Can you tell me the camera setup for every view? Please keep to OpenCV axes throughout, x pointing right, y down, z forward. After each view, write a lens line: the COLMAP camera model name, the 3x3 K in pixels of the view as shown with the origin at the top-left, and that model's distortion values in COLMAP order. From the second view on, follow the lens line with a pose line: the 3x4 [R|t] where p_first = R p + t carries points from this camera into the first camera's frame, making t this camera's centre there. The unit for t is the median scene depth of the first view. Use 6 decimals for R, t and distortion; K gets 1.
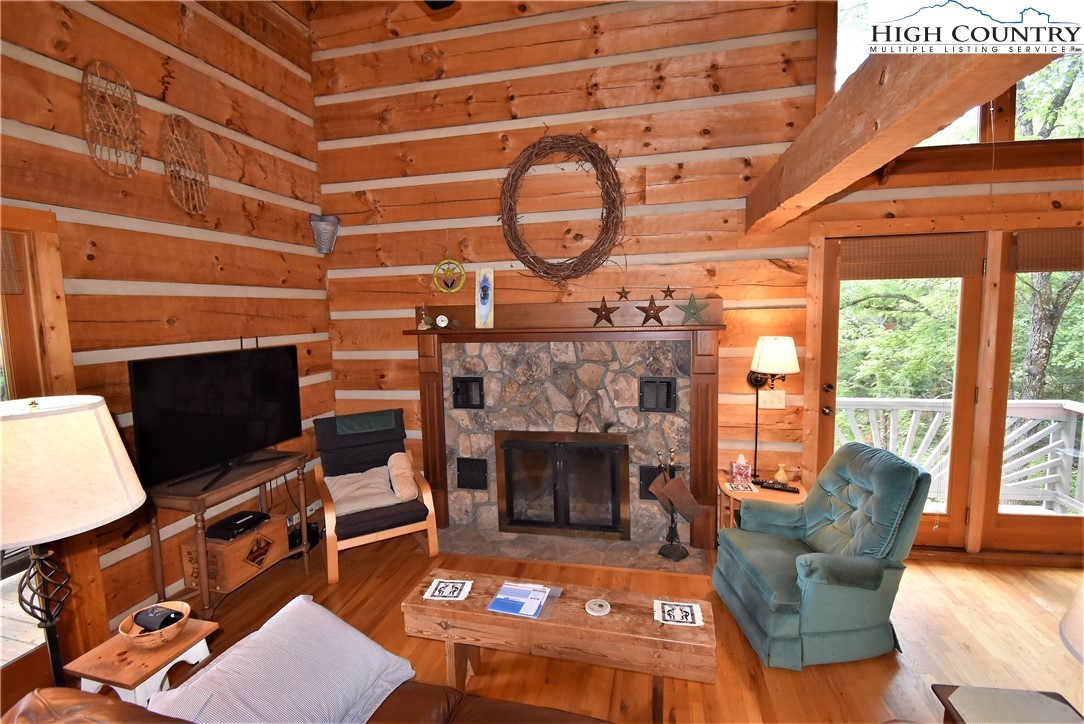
lens RADIAL K [[493.9, 0, 545.7], [0, 493.9, 364.3], [0, 0, 1]] dist [0.003980, -0.001362]
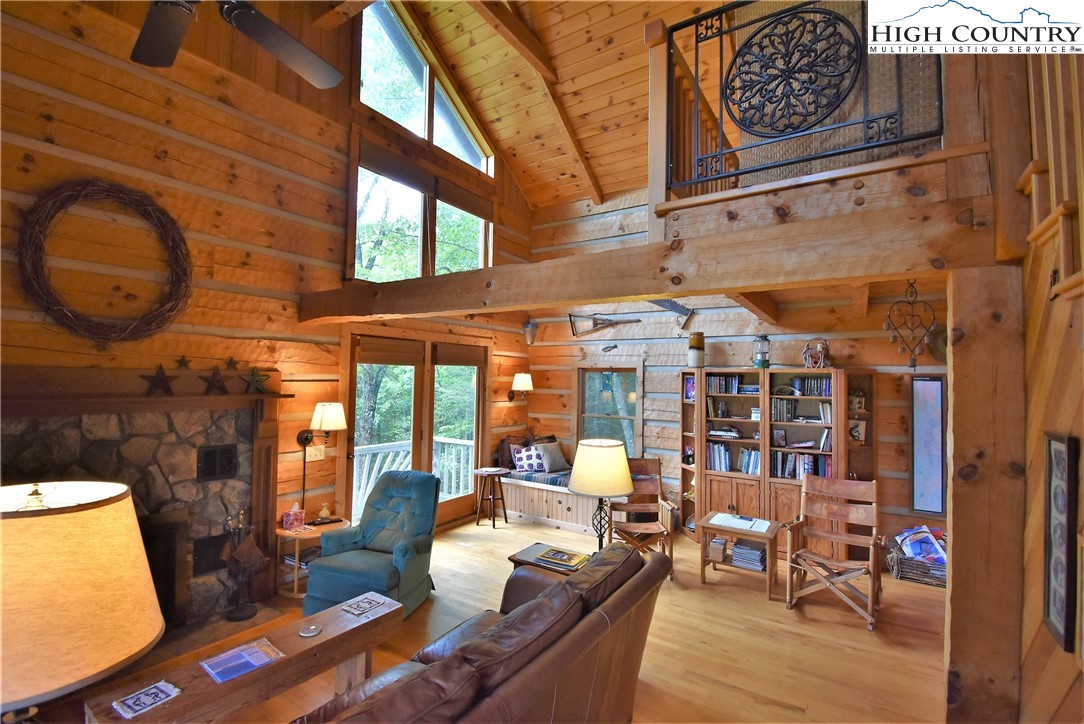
lens RADIAL K [[493.9, 0, 543.1], [0, 493.9, 362.0], [0, 0, 1]] dist [0.003980, -0.001362]
pose [[0.363305, 0.060311, 0.929716, -0.500221], [0.077619, 0.992474, -0.094713, 0.004232], [-0.928431, 0.106573, 0.355889, -0.009445]]
